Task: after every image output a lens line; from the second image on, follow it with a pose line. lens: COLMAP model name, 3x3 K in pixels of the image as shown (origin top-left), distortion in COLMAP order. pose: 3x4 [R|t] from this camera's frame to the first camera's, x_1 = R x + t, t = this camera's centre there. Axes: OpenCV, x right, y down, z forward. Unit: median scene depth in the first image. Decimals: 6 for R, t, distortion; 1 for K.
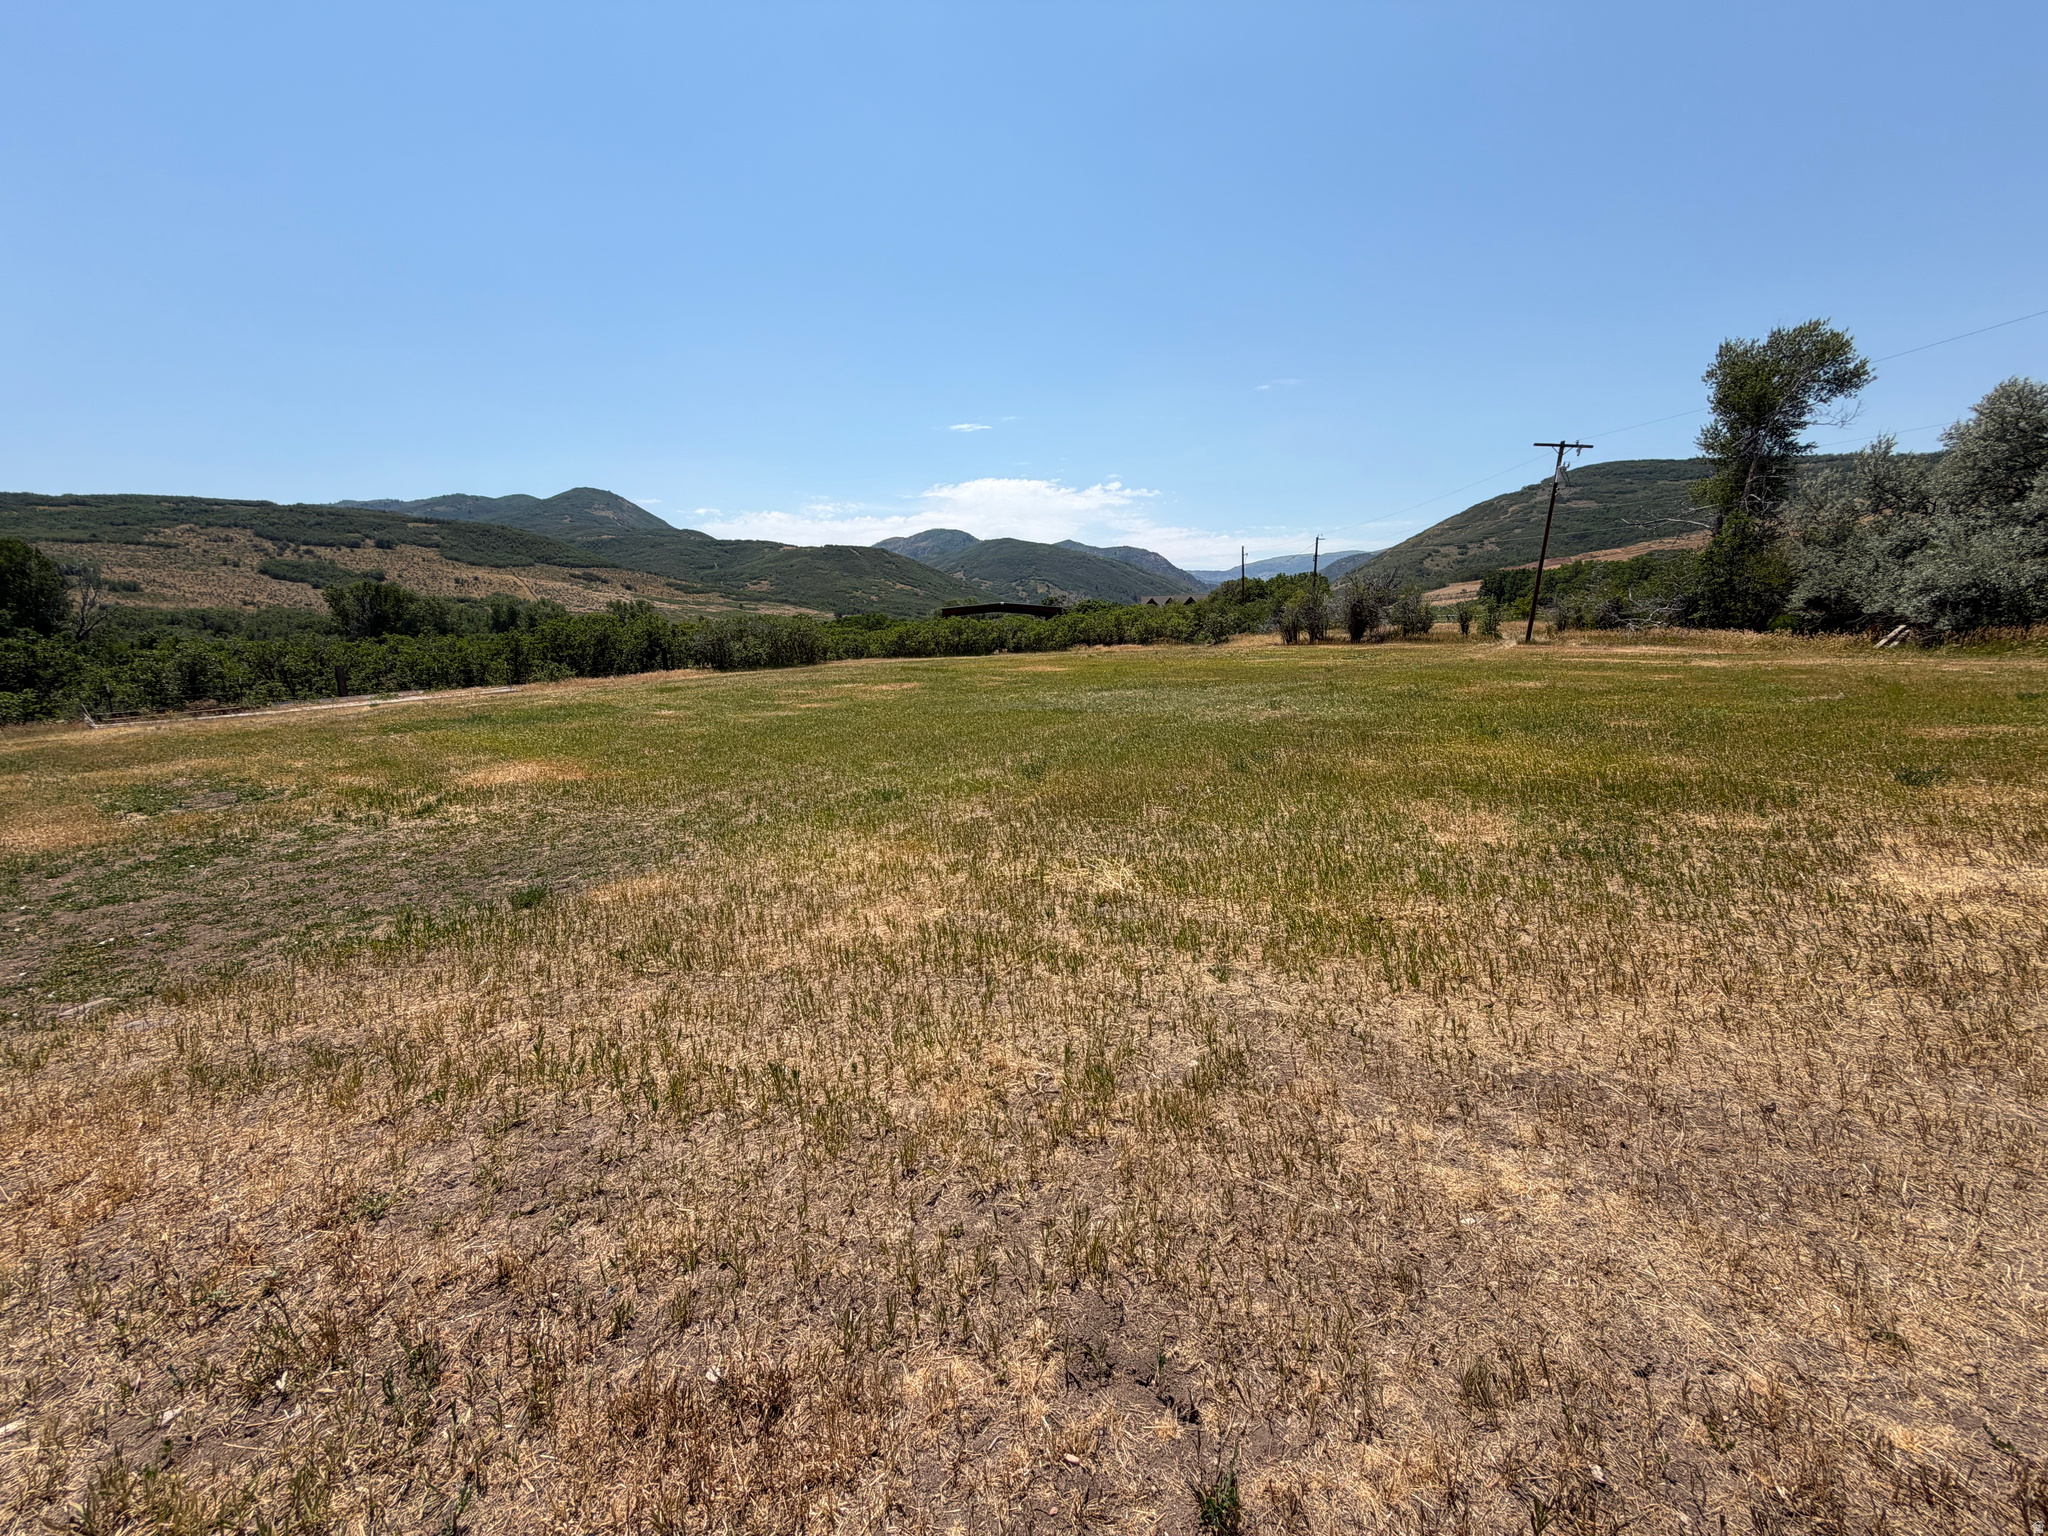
lens RADIAL K [[817.0, 0, 1033.3], [0, 817.0, 767.1], [0, 0, 1]] dist [0.000715, -0.000012]
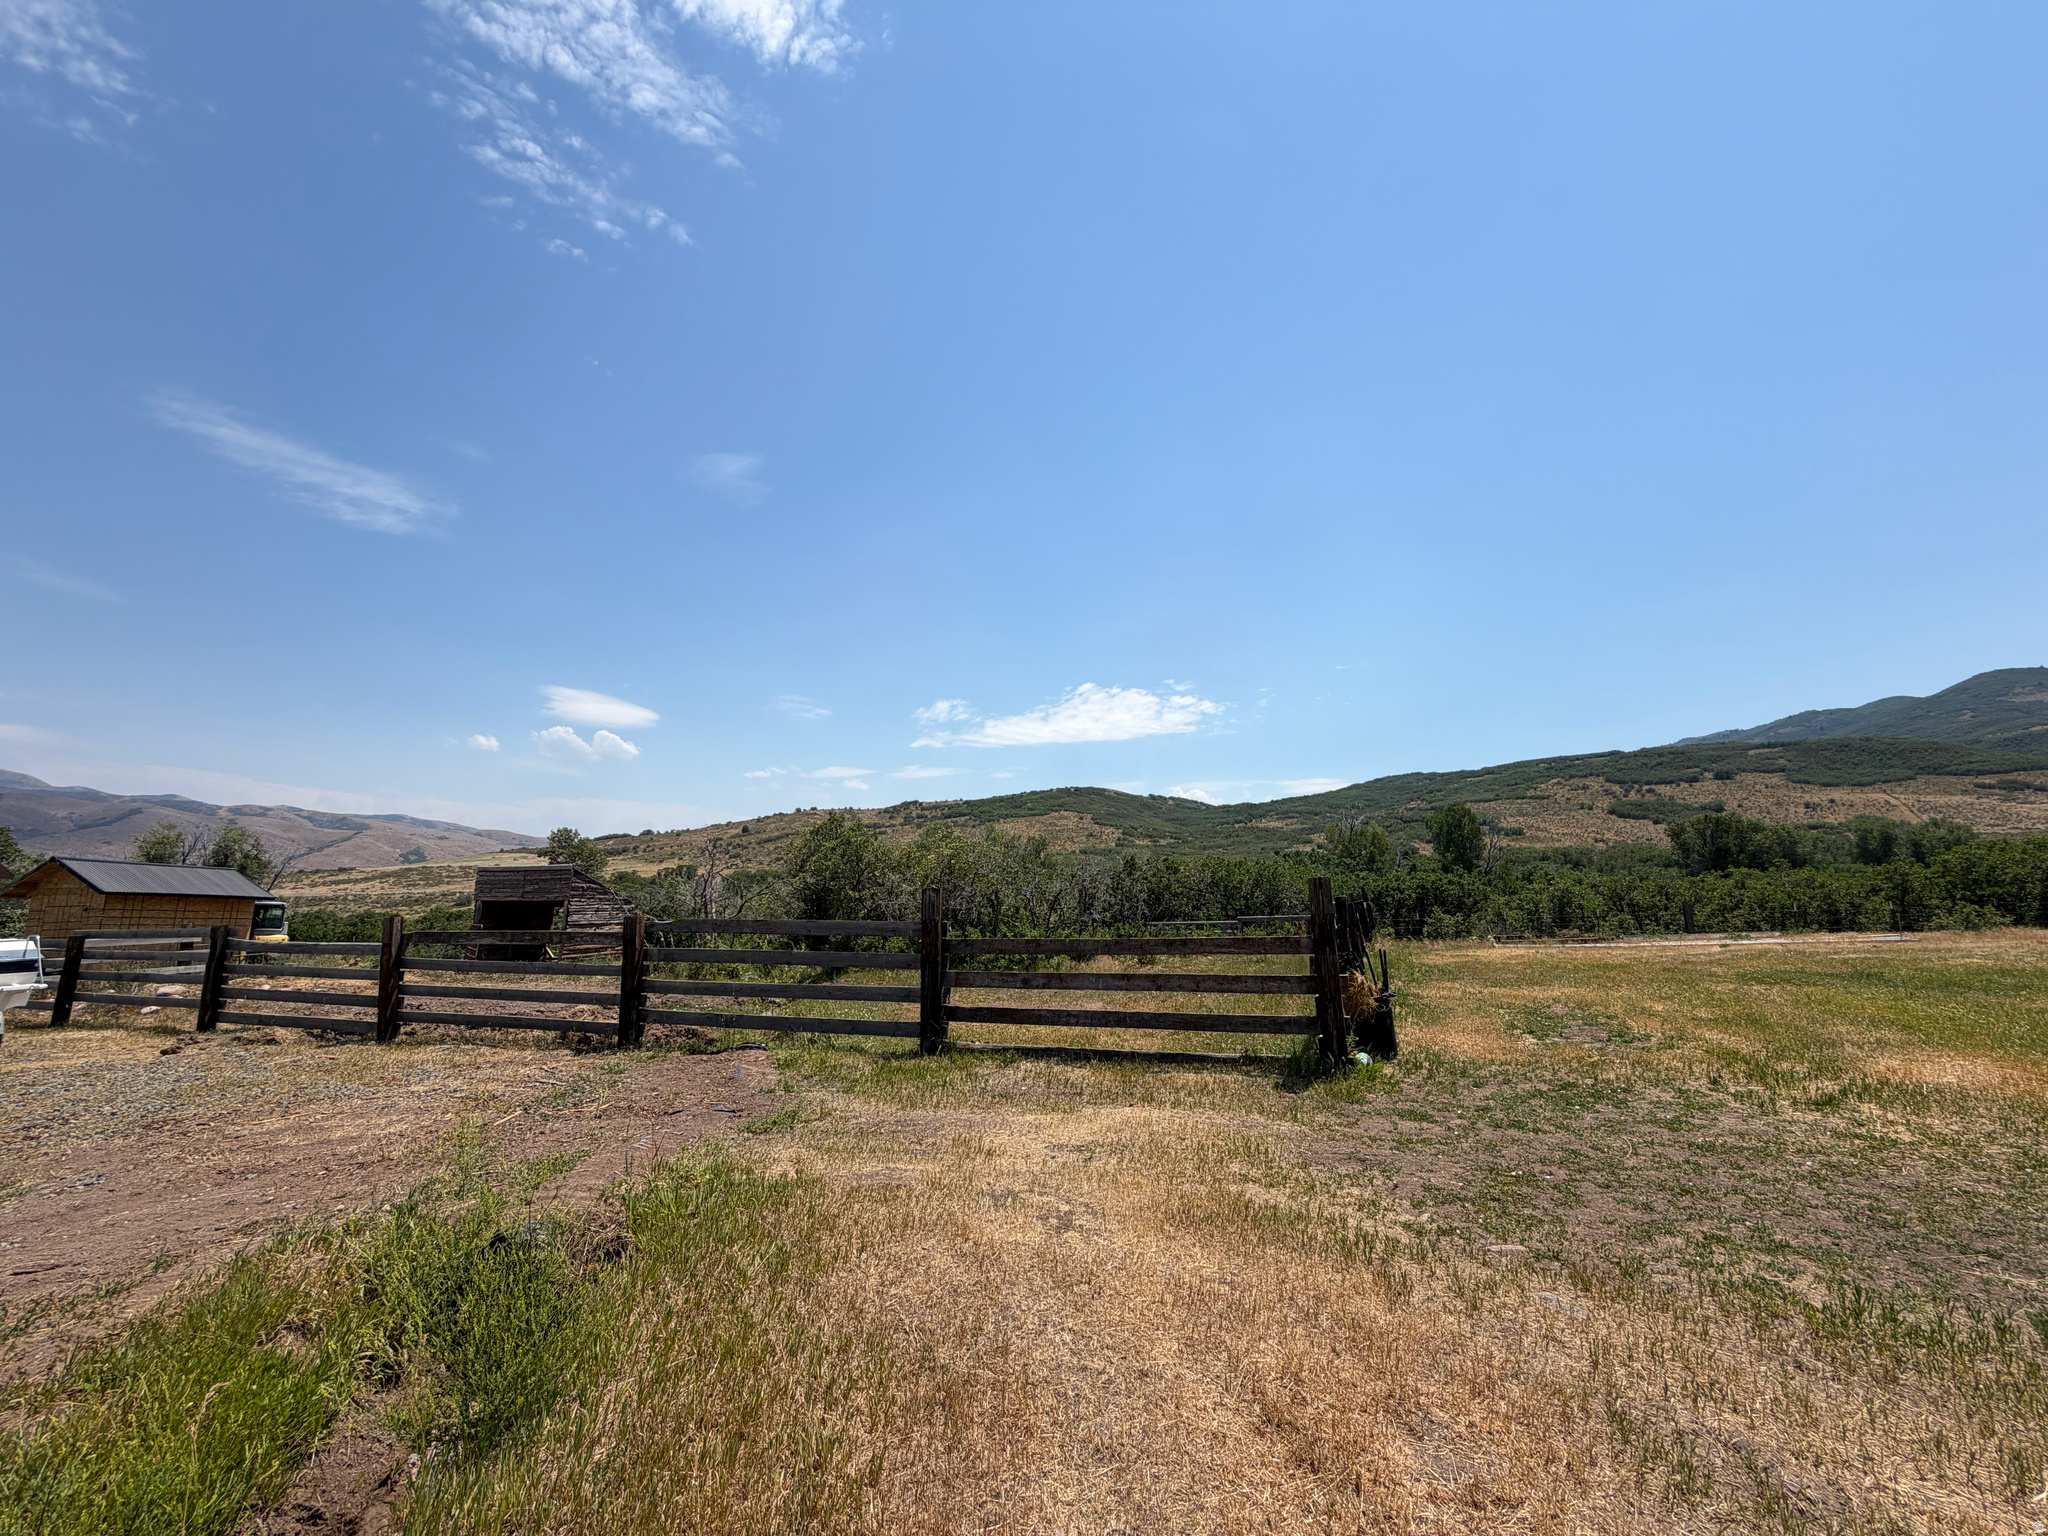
lens RADIAL K [[817.5, 0, 1015.3], [0, 817.5, 785.9], [0, 0, 1]] dist [0.000870, -0.001797]
pose [[0.195284, -0.107712, -0.974814, -0.025348], [-0.145538, 0.979763, -0.137414, -0.006222], [0.969888, 0.168708, 0.175656, 0.013923]]
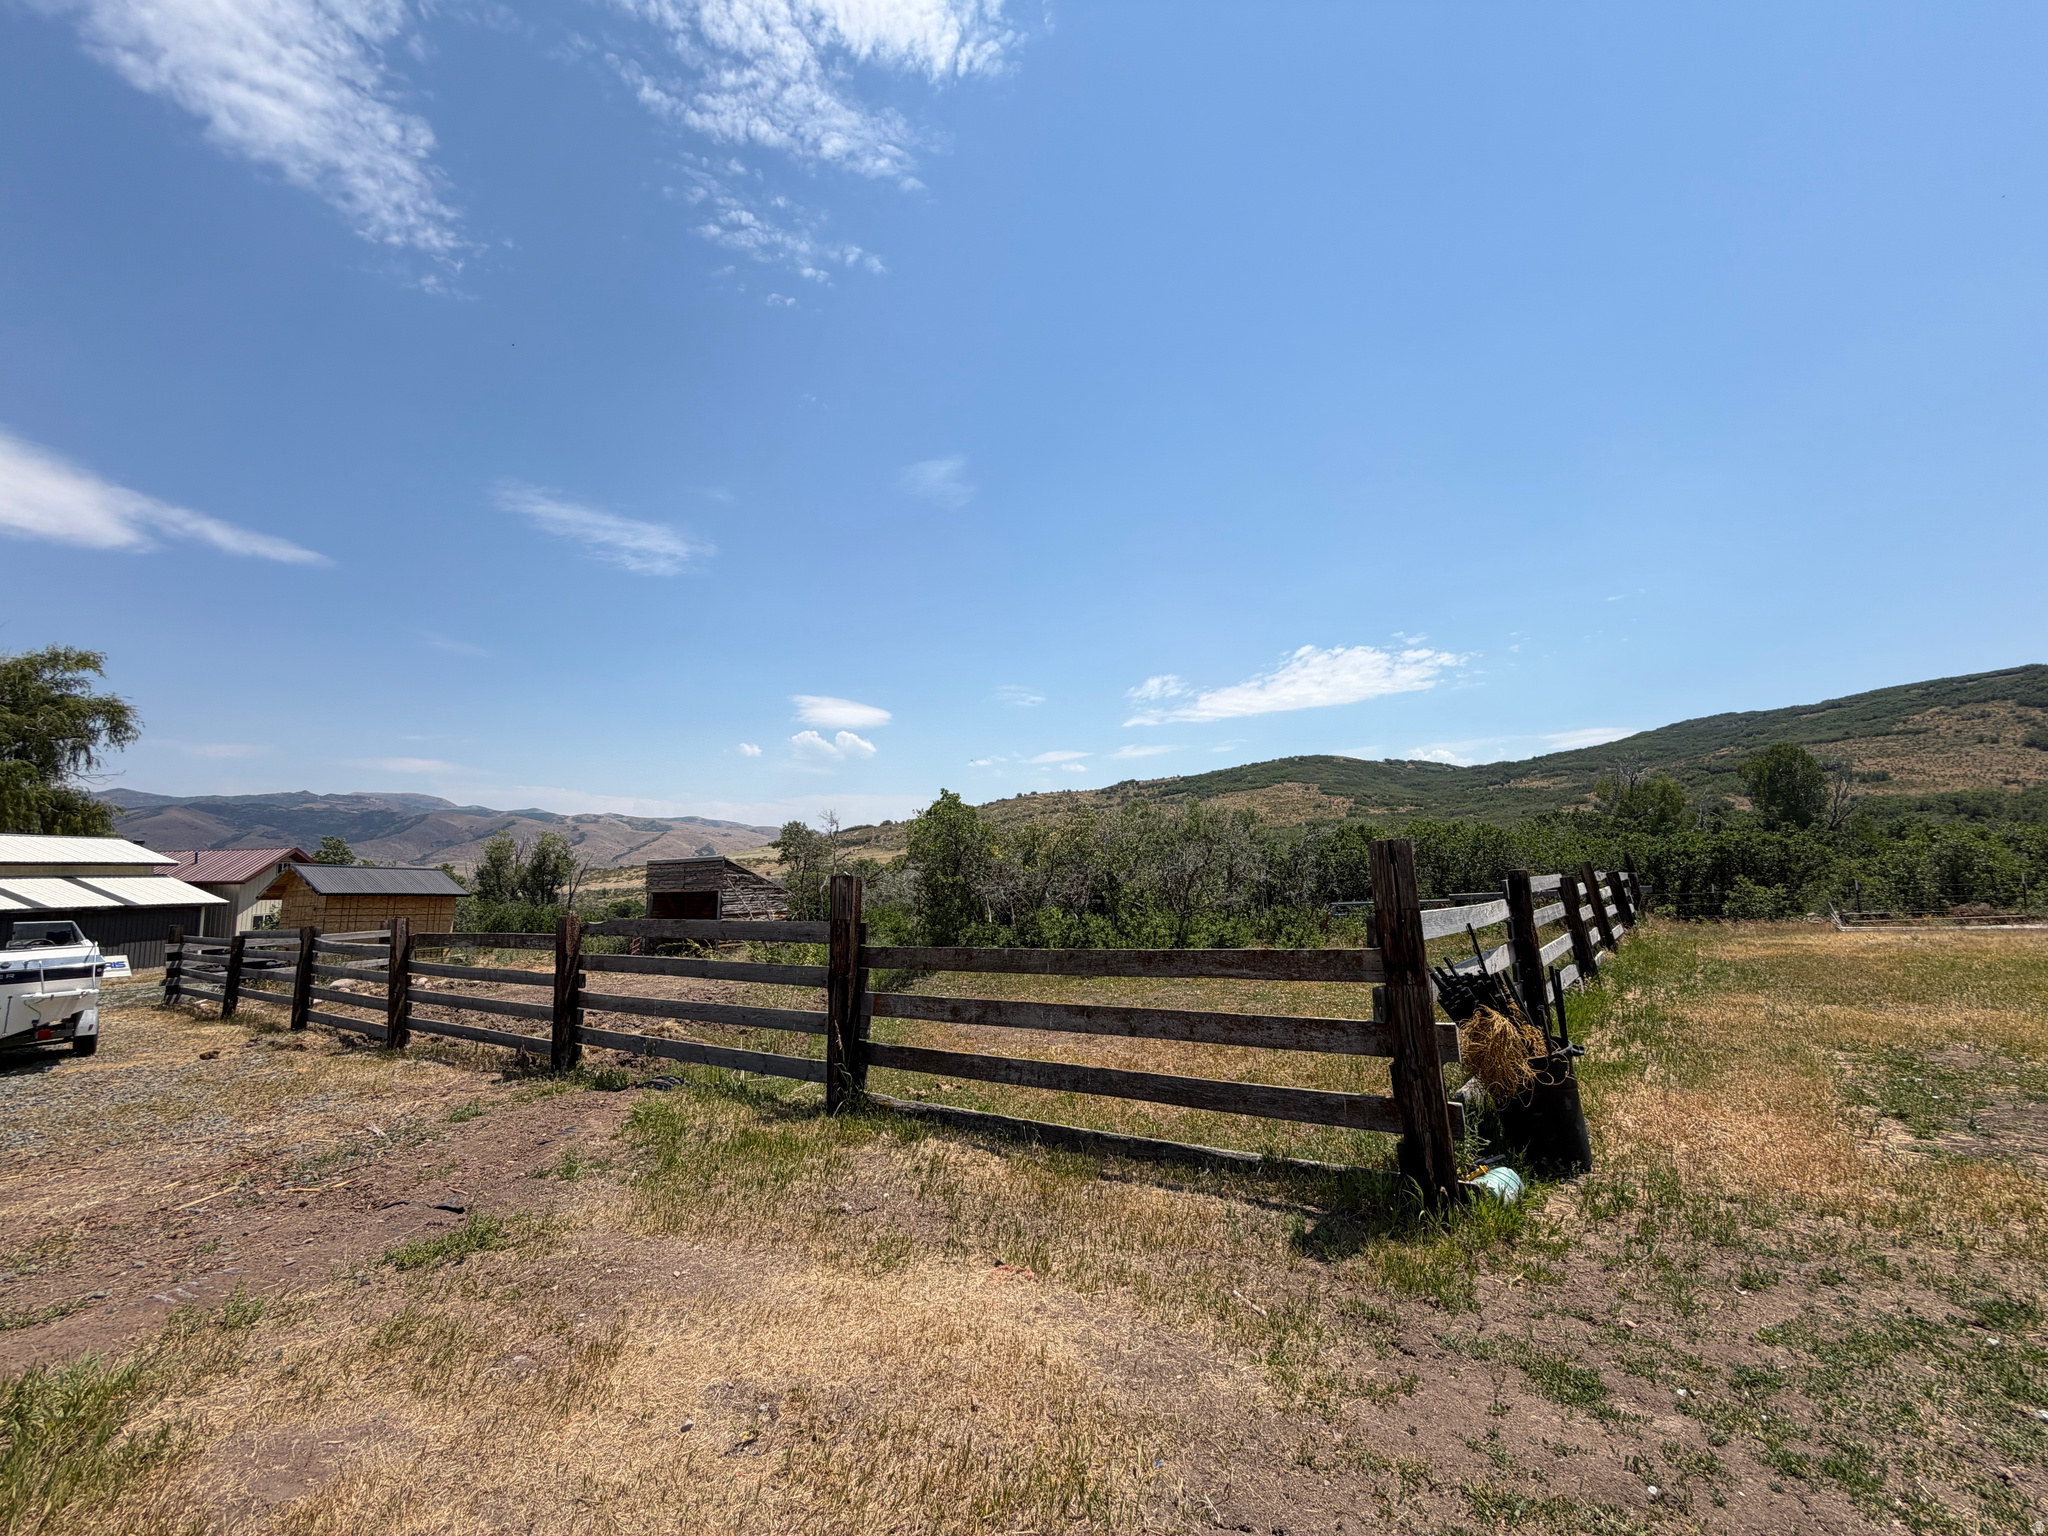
lens RADIAL K [[805.1, 0, 1024.0], [0, 805.1, 768.0], [0, 0, 1]] dist [-0.001334, 0.000054]
pose [[-0.073250, -0.109794, -0.991252, -0.117200], [-0.117291, 0.987972, -0.100764, -0.018340], [0.990392, 0.108884, -0.085247, 0.104096]]
